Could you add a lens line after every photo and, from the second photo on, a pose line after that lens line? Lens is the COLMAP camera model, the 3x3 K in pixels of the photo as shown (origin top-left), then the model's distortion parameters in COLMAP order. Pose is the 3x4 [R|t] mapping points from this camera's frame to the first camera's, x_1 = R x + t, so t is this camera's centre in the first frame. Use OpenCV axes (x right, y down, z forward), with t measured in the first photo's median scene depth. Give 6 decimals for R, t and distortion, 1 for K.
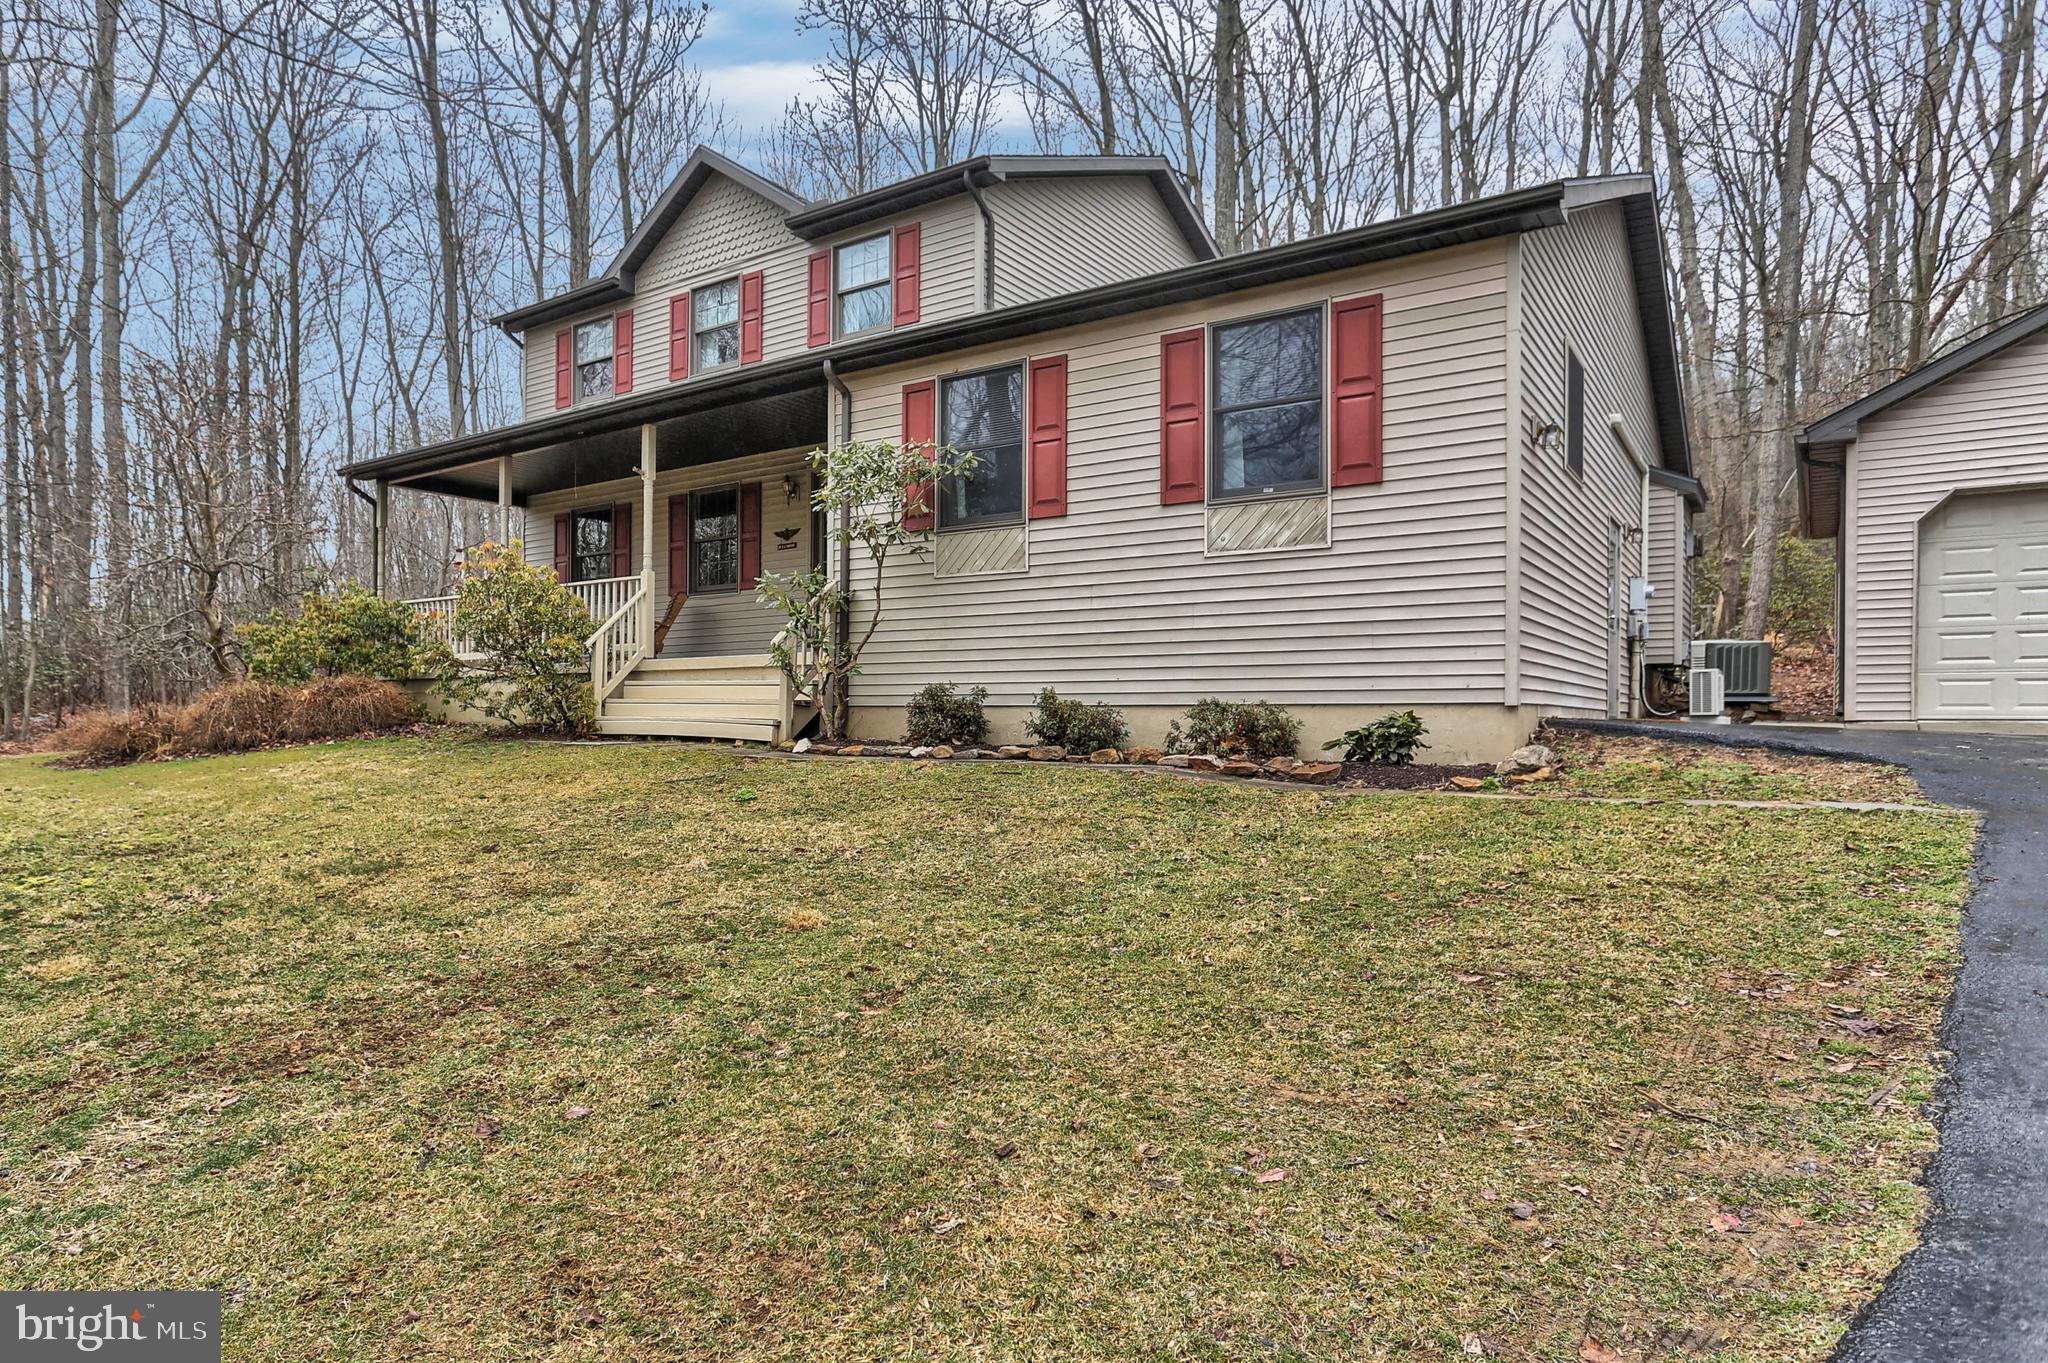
lens RADIAL K [[1179.3, 0, 1019.0], [0, 1179.3, 731.7], [0, 0, 1]] dist [0.002558, 0.000390]
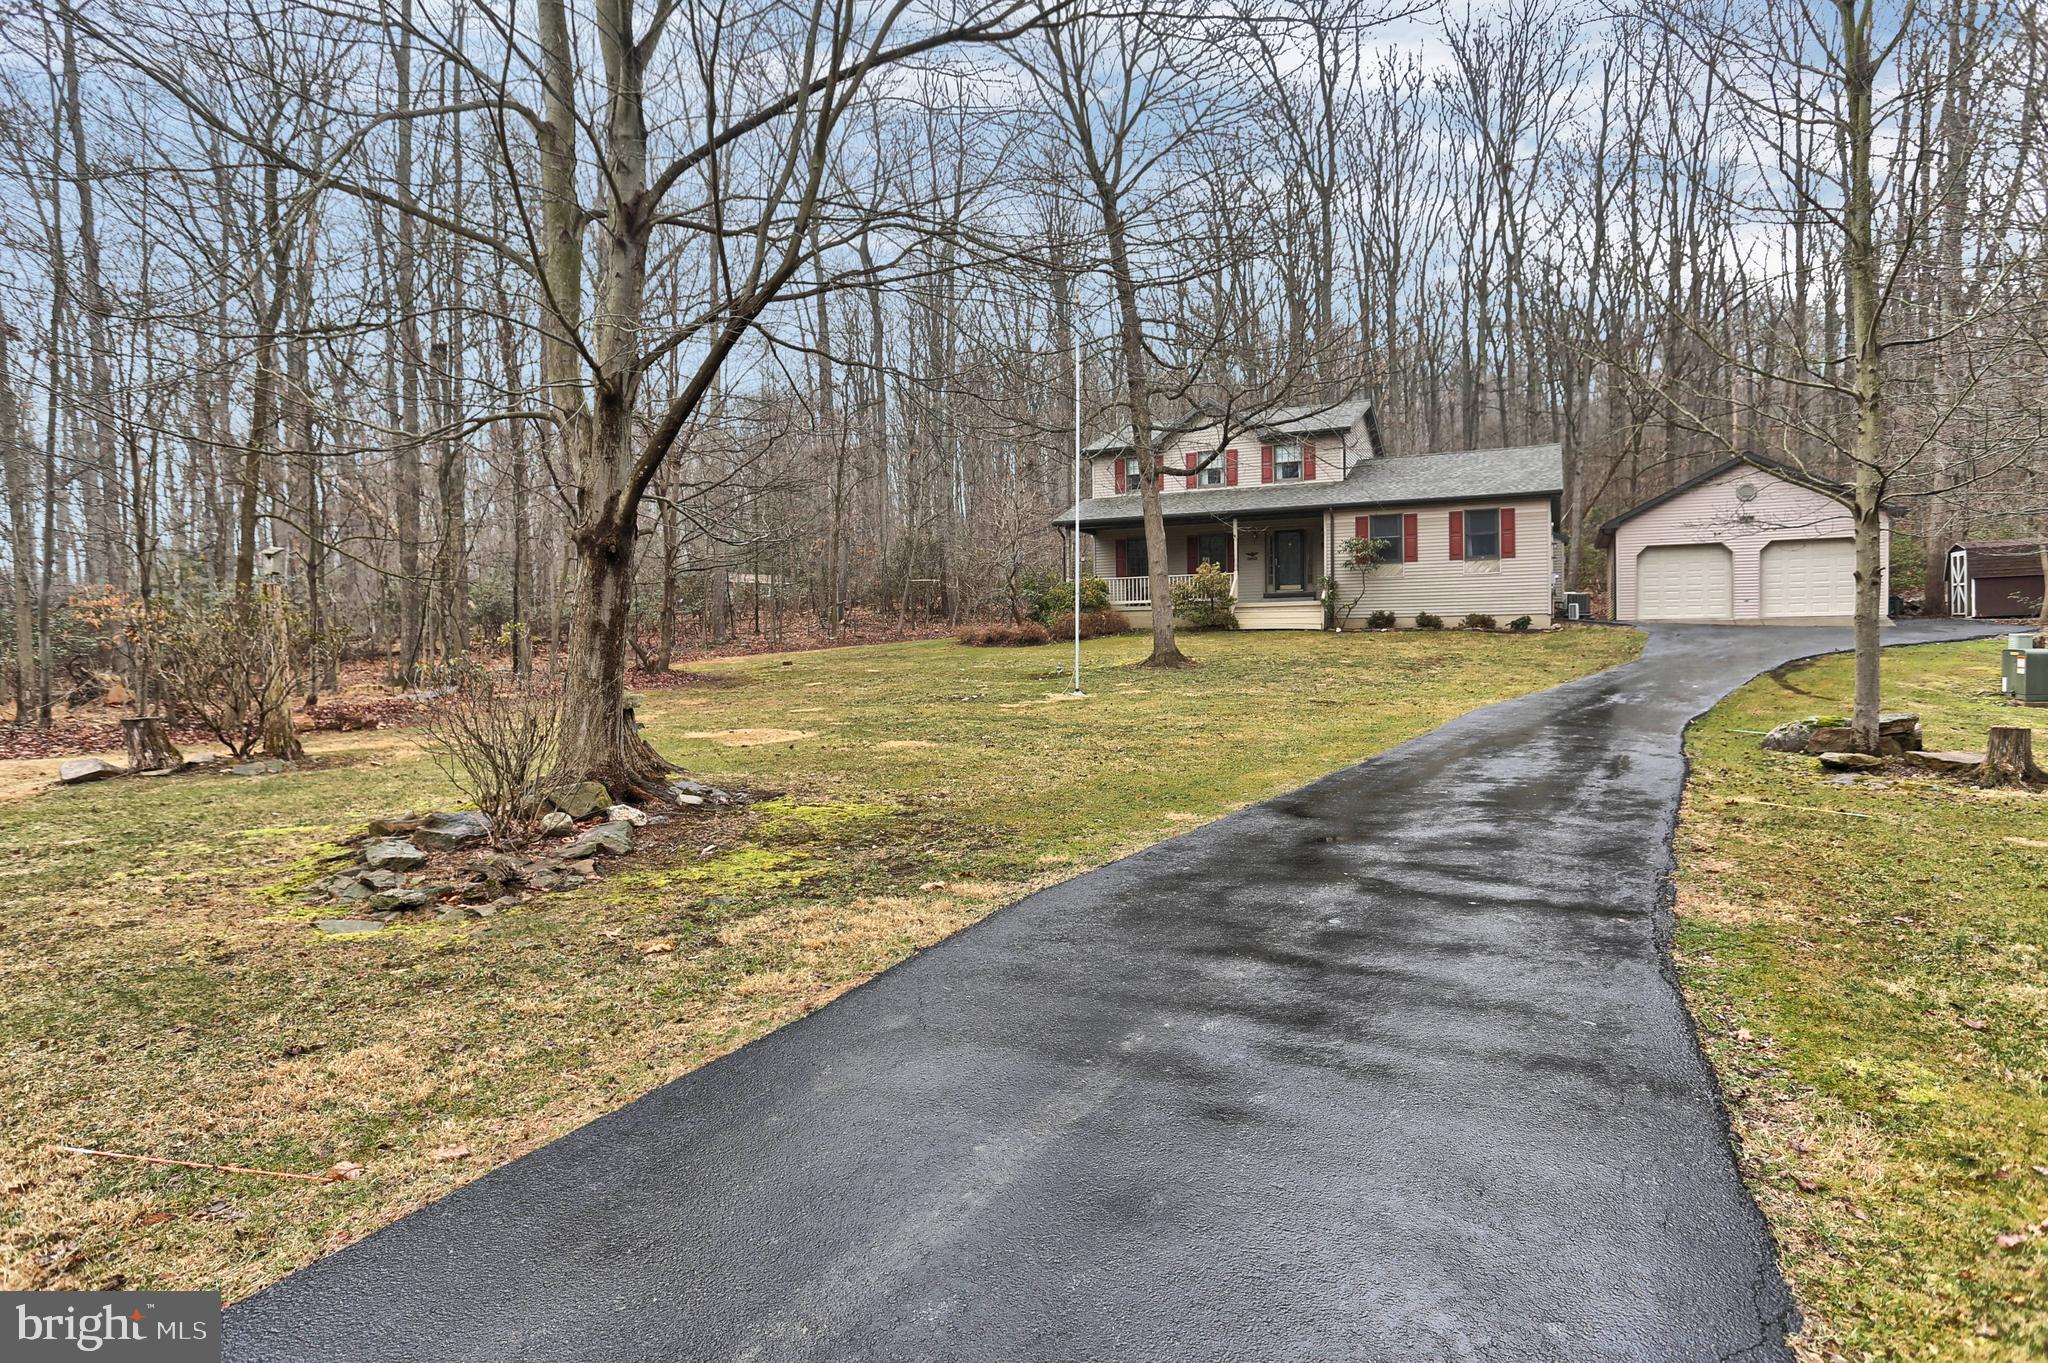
lens RADIAL K [[1122.9, 0, 1027.5], [0, 1122.9, 687.7], [0, 0, 1]] dist [-0.020875, 0.000451]
pose [[0.986742, -0.021512, 0.160864, -1.489021], [0.017339, 0.999477, 0.027300, 0.071591], [-0.161367, -0.024149, 0.986599, -1.884854]]
